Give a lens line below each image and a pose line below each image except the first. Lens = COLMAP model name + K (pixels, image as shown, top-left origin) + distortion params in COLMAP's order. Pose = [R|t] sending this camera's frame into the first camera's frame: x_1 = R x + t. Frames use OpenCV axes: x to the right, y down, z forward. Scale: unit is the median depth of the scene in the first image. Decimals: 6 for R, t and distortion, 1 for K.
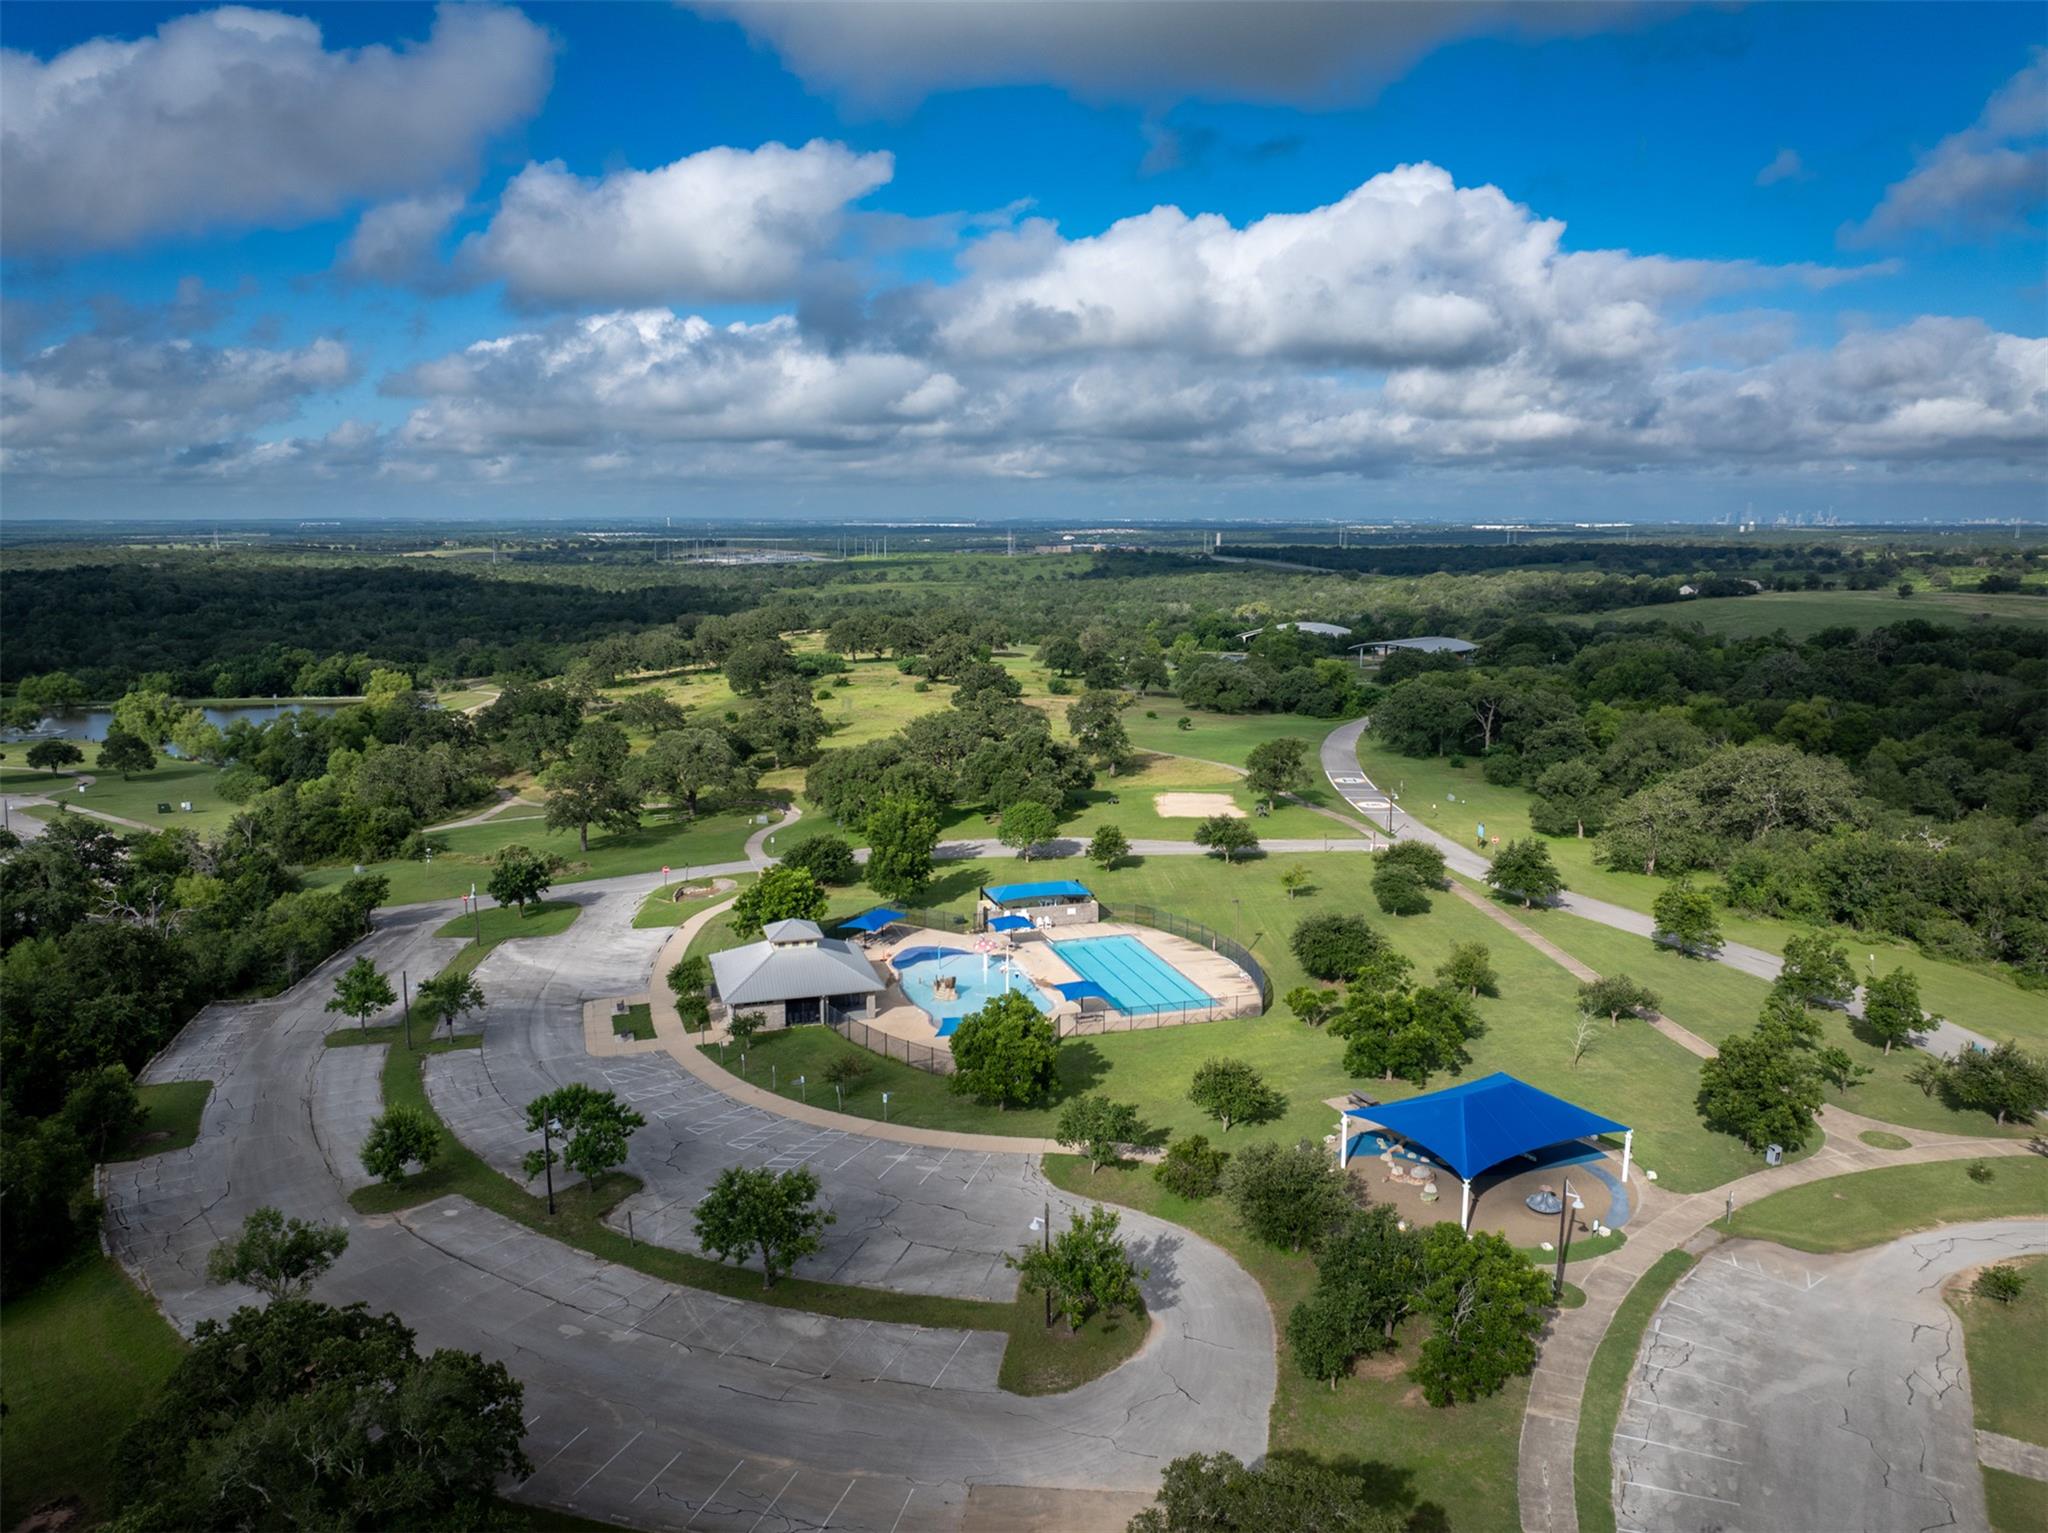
lens RADIAL K [[1402.0, 0, 1023.4], [0, 1402.0, 764.9], [0, 0, 1]] dist [-0.037492, 0.000619]
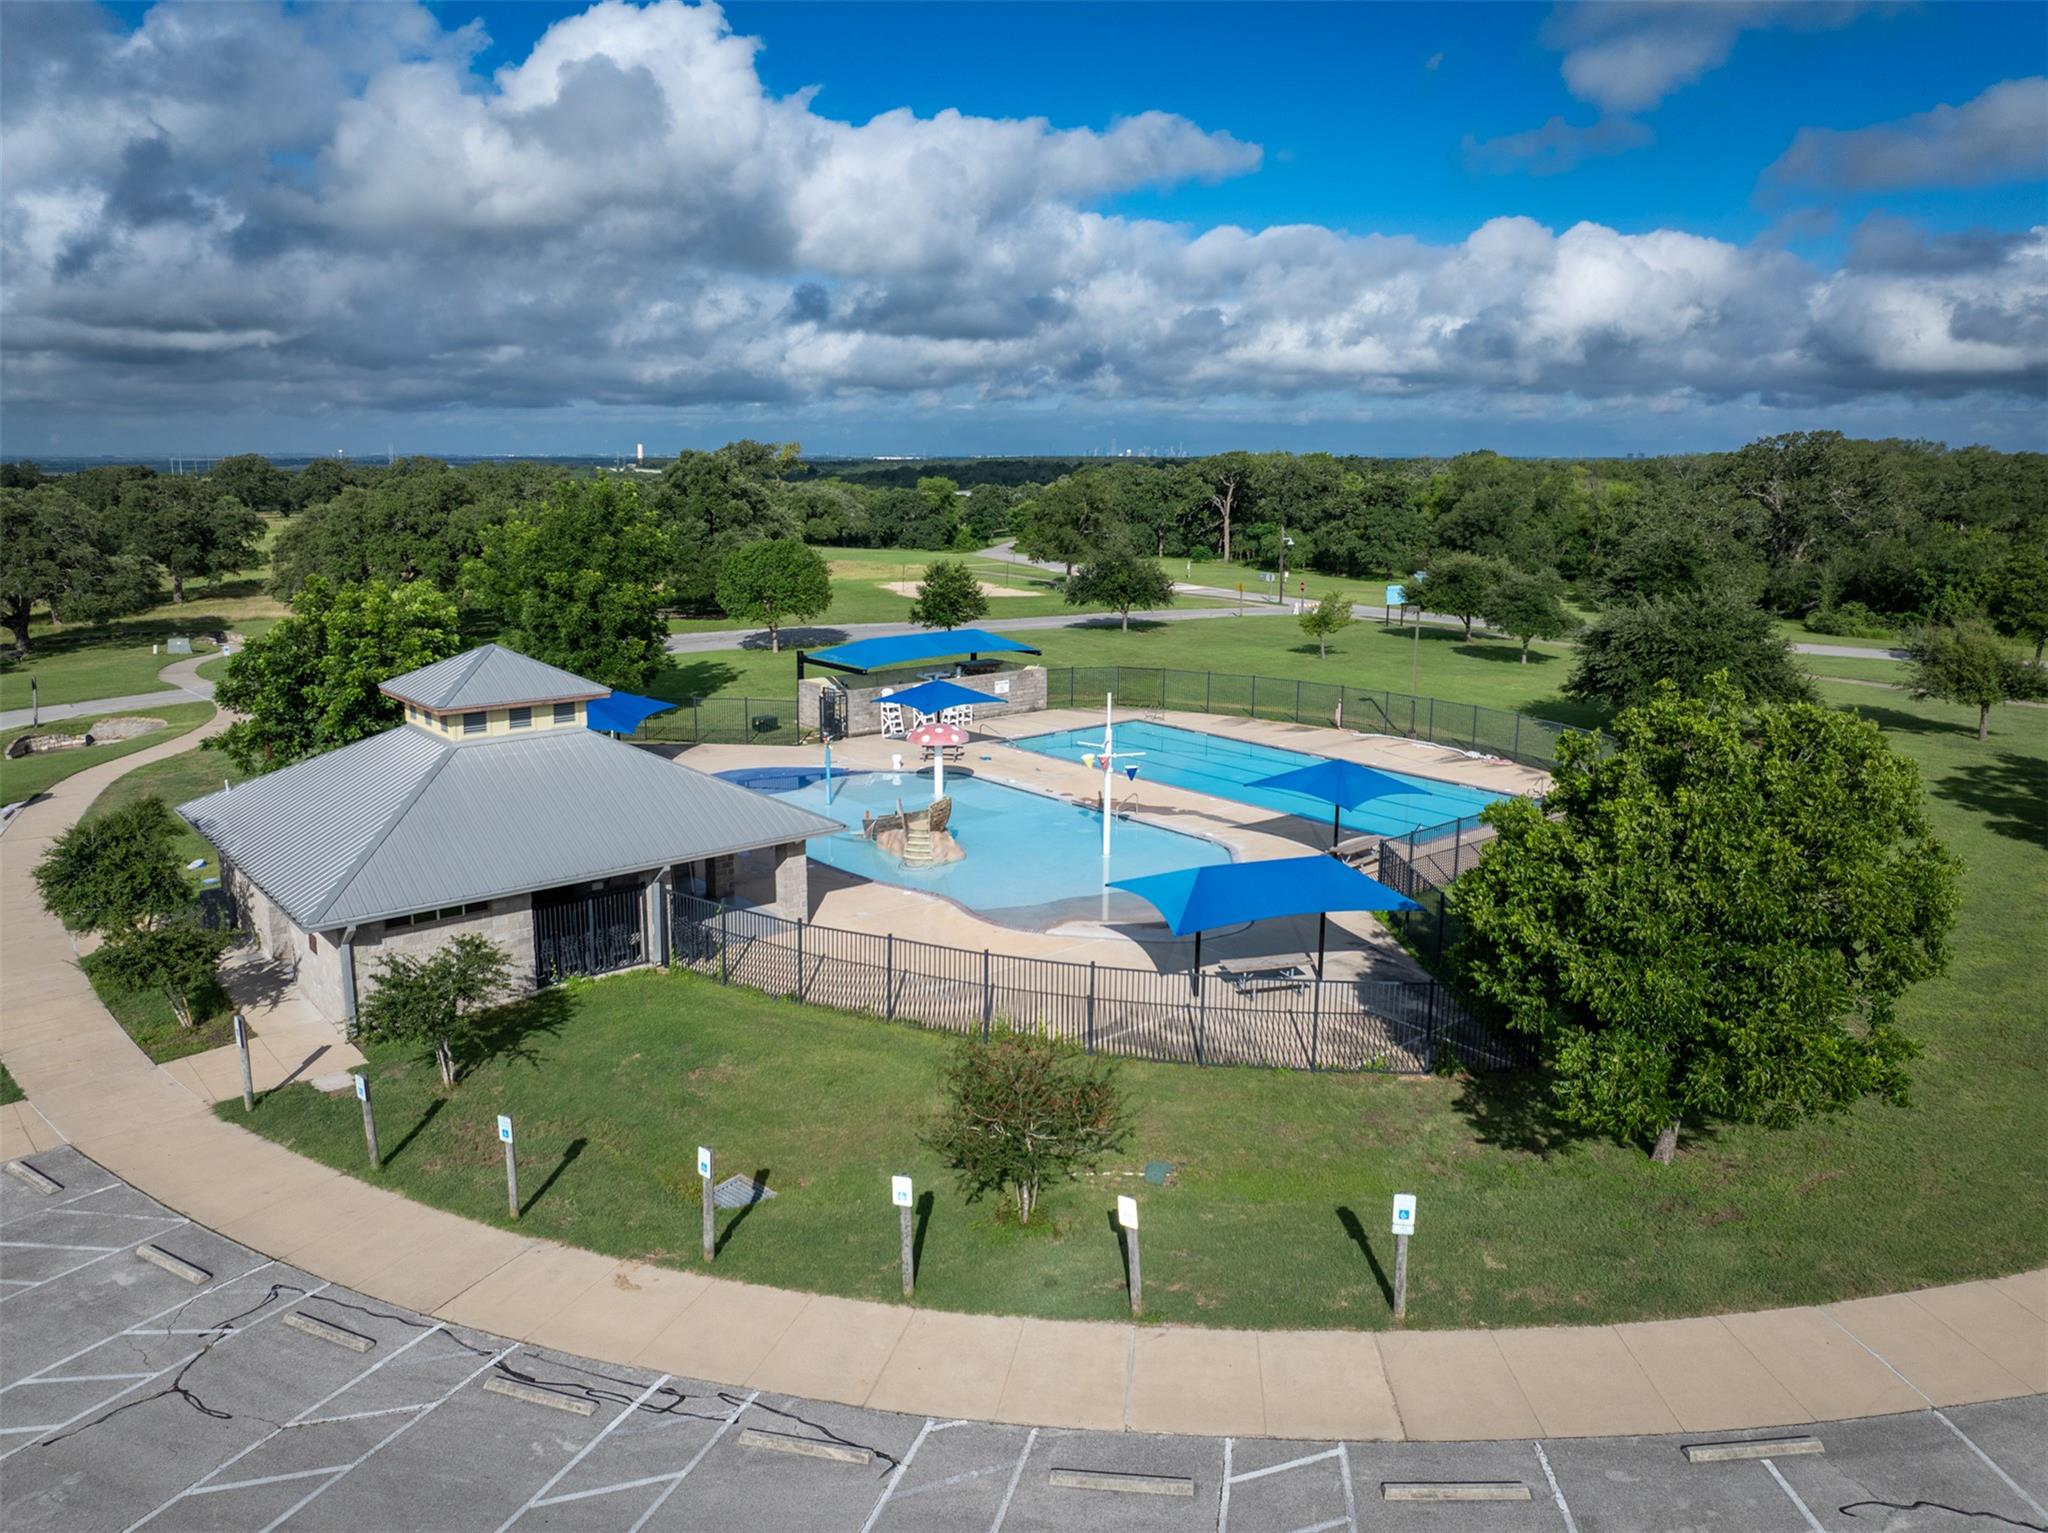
lens RADIAL K [[1402.0, 0, 1026.1], [0, 1402.0, 762.9], [0, 0, 1]] dist [-0.037492, 0.000619]
pose [[0.913308, -0.077950, 0.399739, -0.186654], [0.061119, 0.996630, 0.054703, 0.129473], [-0.402656, -0.025530, 0.914995, 0.686077]]
